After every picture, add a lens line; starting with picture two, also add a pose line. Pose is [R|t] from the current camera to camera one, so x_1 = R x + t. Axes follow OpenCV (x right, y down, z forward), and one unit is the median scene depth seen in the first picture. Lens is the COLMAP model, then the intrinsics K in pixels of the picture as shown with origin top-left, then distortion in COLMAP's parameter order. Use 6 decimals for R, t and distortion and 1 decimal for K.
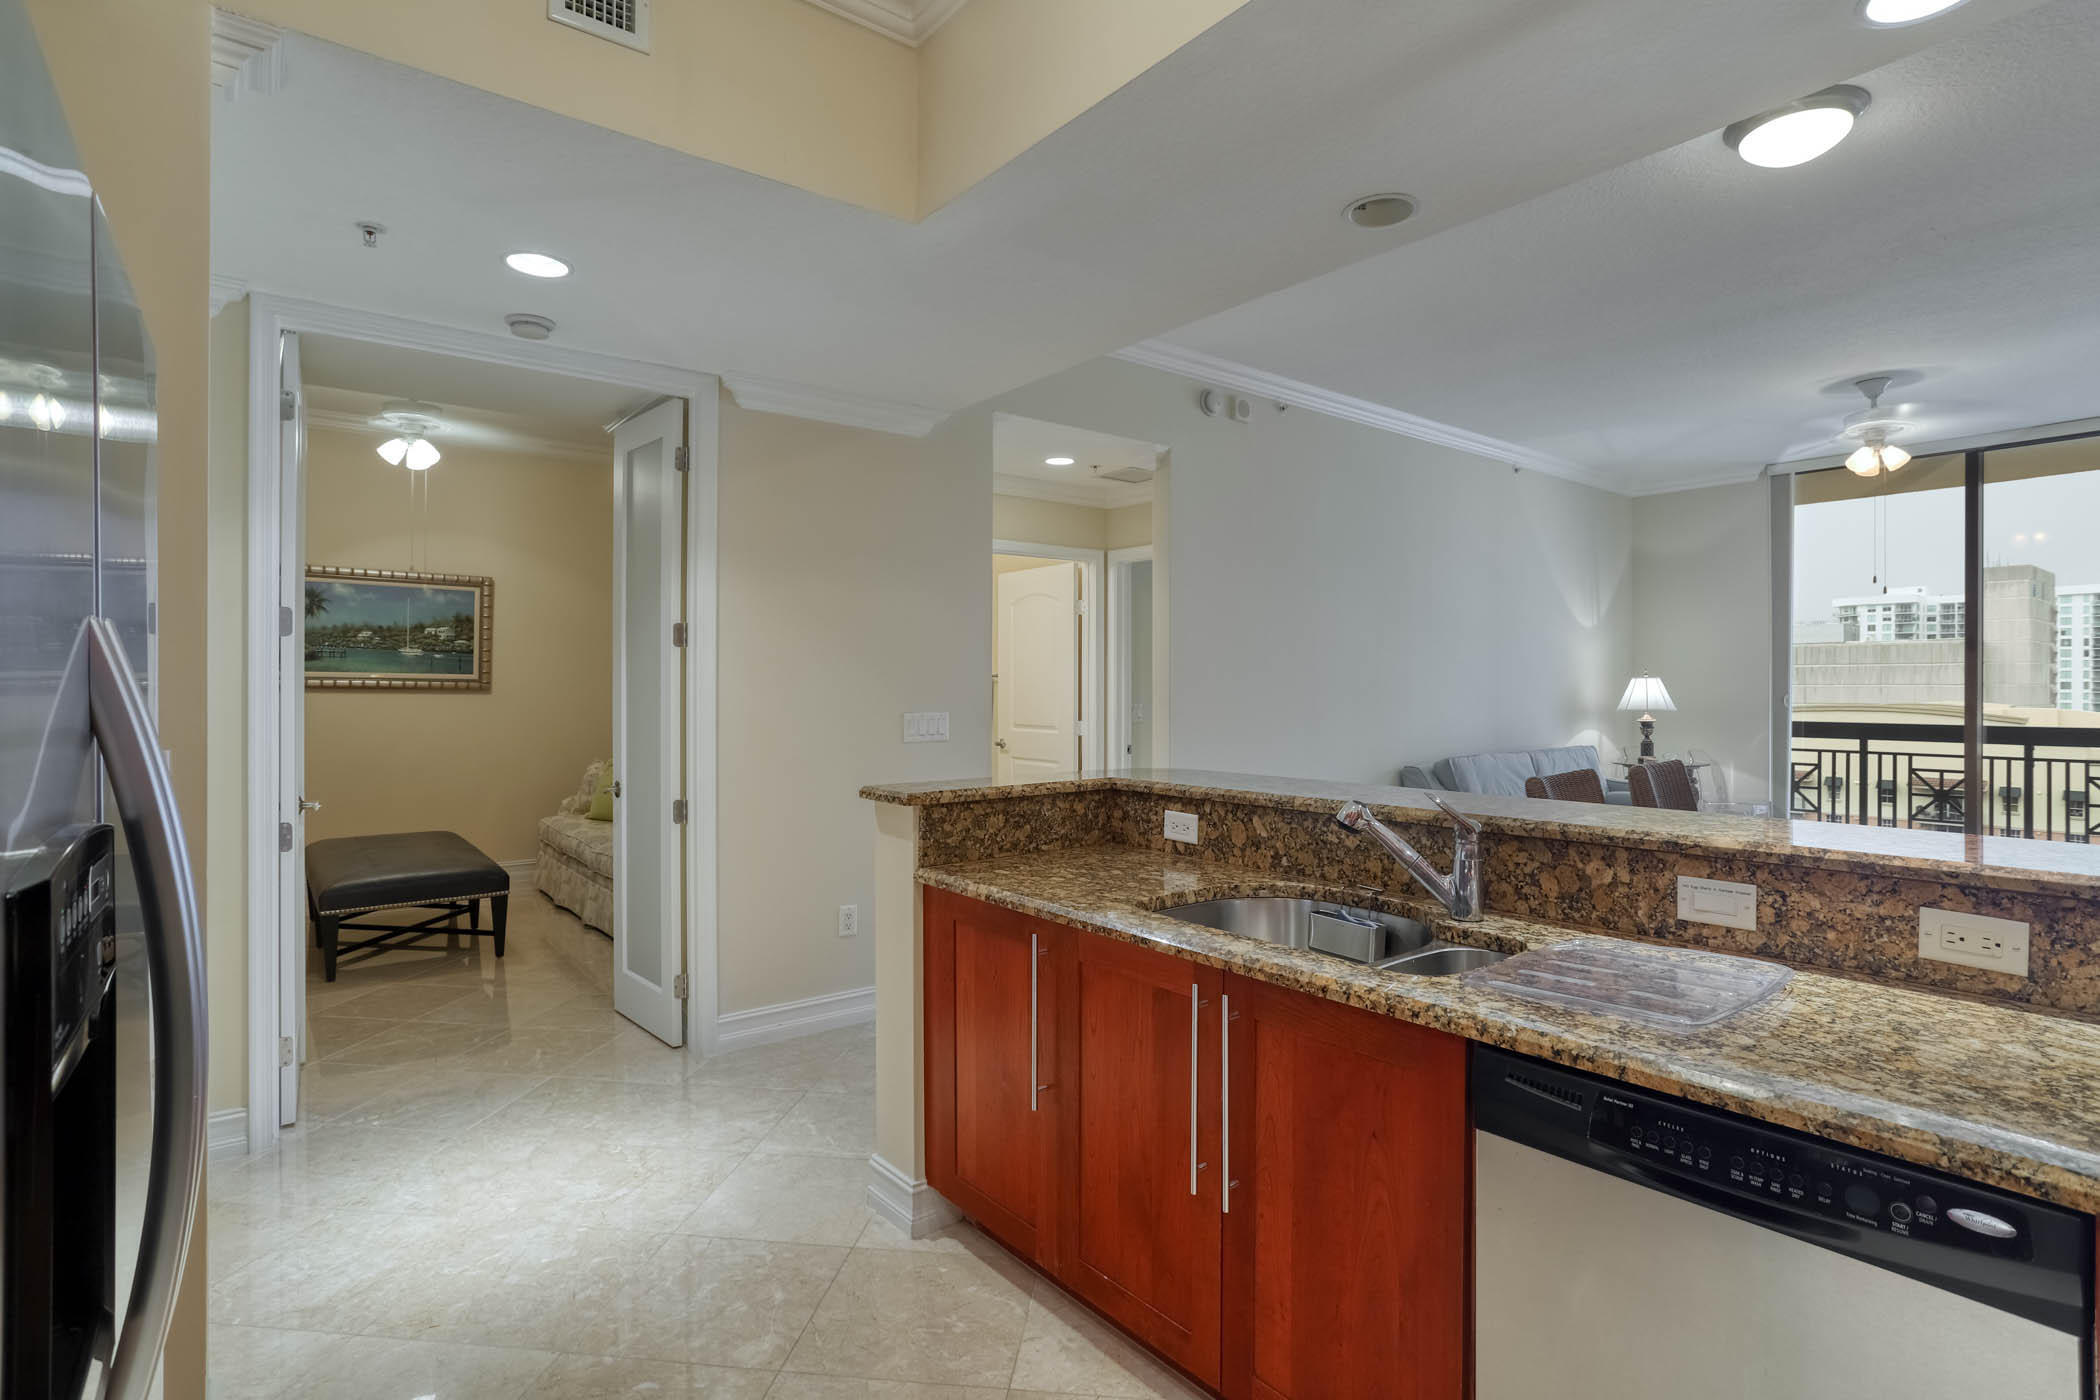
lens RADIAL K [[1043.6, 0, 1072.2], [0, 1043.6, 688.5], [0, 0, 1]] dist [-0.056536, 0.031419]
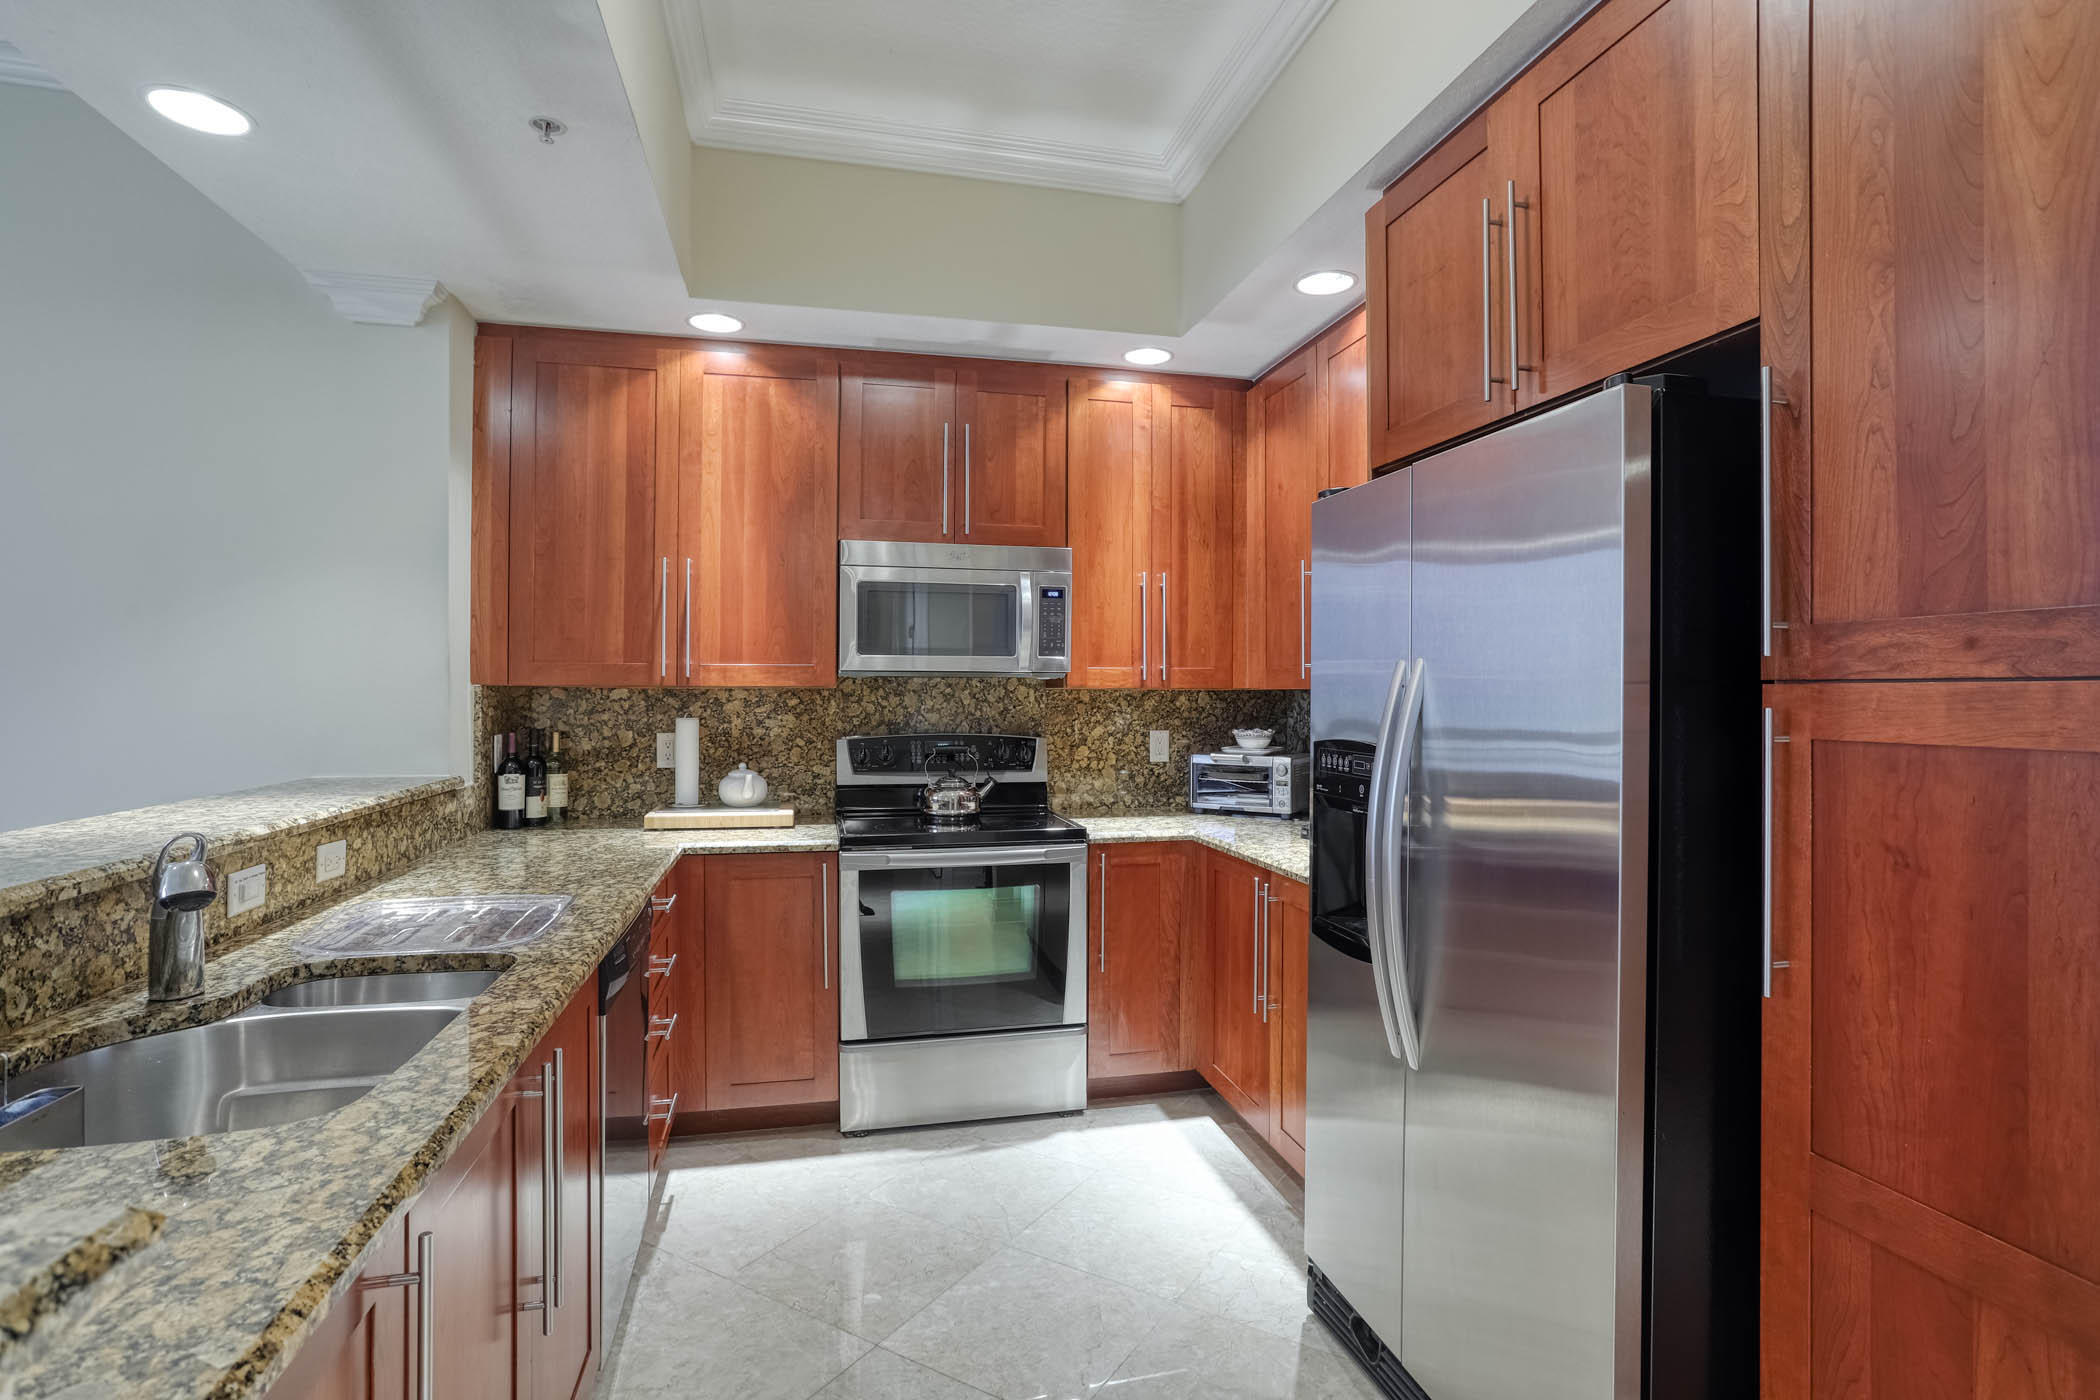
lens RADIAL K [[1043.6, 0, 1072.2], [0, 1043.6, 688.5], [0, 0, 1]] dist [-0.056536, 0.031419]
pose [[-0.906646, -0.002470, 0.421884, -0.179650], [-0.003412, 0.999993, -0.001477, -0.000408], [-0.421878, -0.002778, -0.906649, 0.483650]]
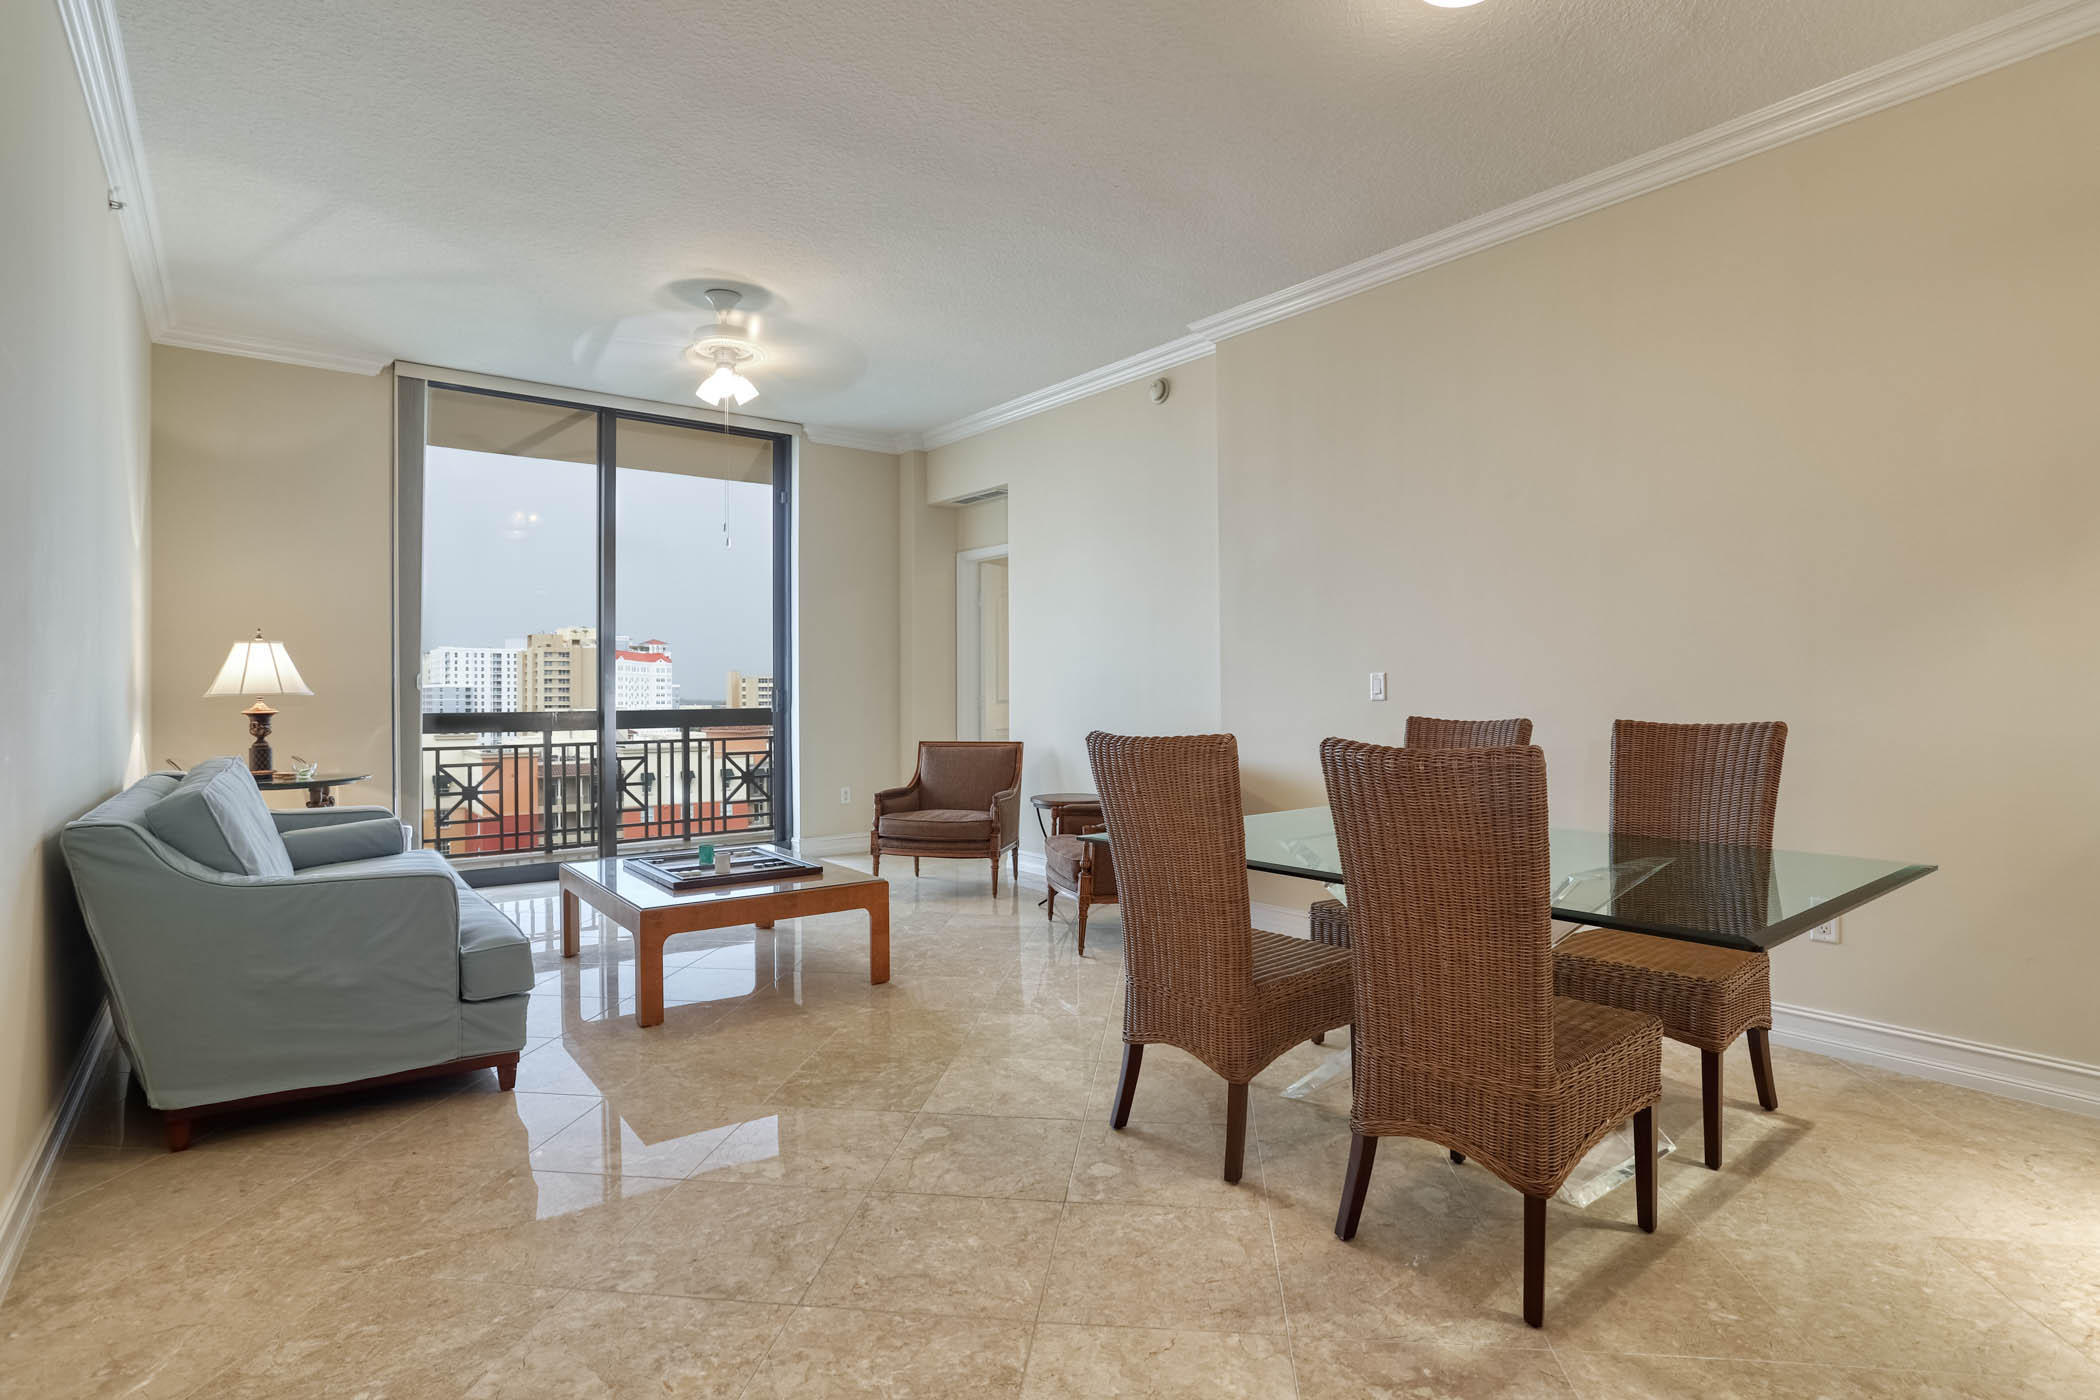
lens RADIAL K [[1043.6, 0, 1072.2], [0, 1043.6, 688.5], [0, 0, 1]] dist [-0.056536, 0.031419]
pose [[-0.000411, 0.002905, 0.999996, -0.070577], [0.006668, 0.999974, -0.002903, 0.030588], [-0.999978, 0.006666, -0.000431, 0.710293]]
